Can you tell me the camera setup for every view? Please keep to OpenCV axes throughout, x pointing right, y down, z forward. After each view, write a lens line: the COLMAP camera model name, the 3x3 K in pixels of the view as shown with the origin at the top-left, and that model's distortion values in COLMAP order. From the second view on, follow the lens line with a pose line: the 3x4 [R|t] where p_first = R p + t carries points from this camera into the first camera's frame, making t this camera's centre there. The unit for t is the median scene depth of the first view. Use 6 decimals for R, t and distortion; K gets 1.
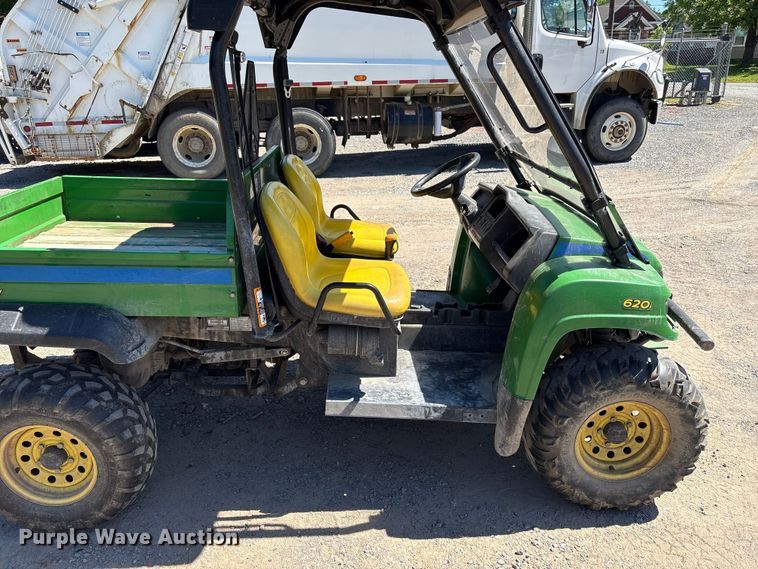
lens RADIAL K [[570.5, 0, 380.5], [0, 570.5, 288.4], [0, 0, 1]] dist [0.036078, -0.034522]
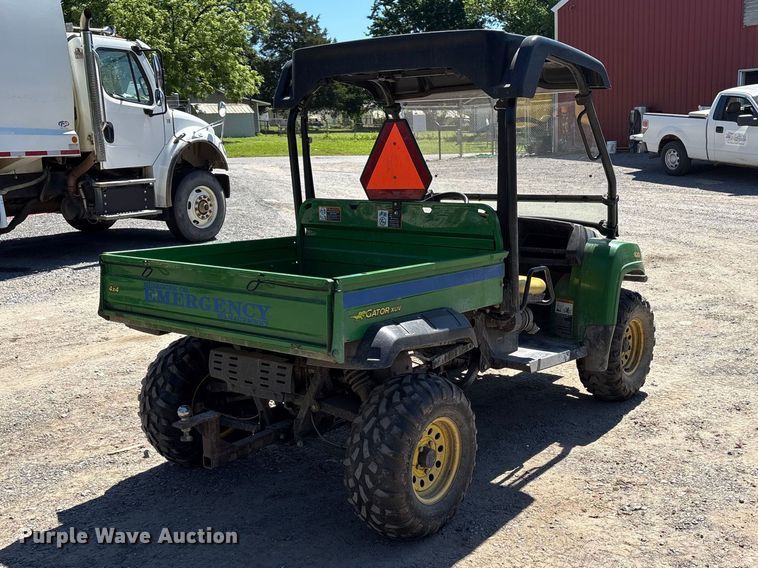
lens RADIAL K [[807.6, 0, 419.8], [0, 807.6, 300.7], [0, 0, 1]] dist [0.041678, 0.000000]
pose [[0.622548, -0.158504, 0.766362, -0.368877], [0.291926, 0.955625, -0.039496, 0.013174], [-0.726094, 0.248309, 0.641194, -0.011694]]
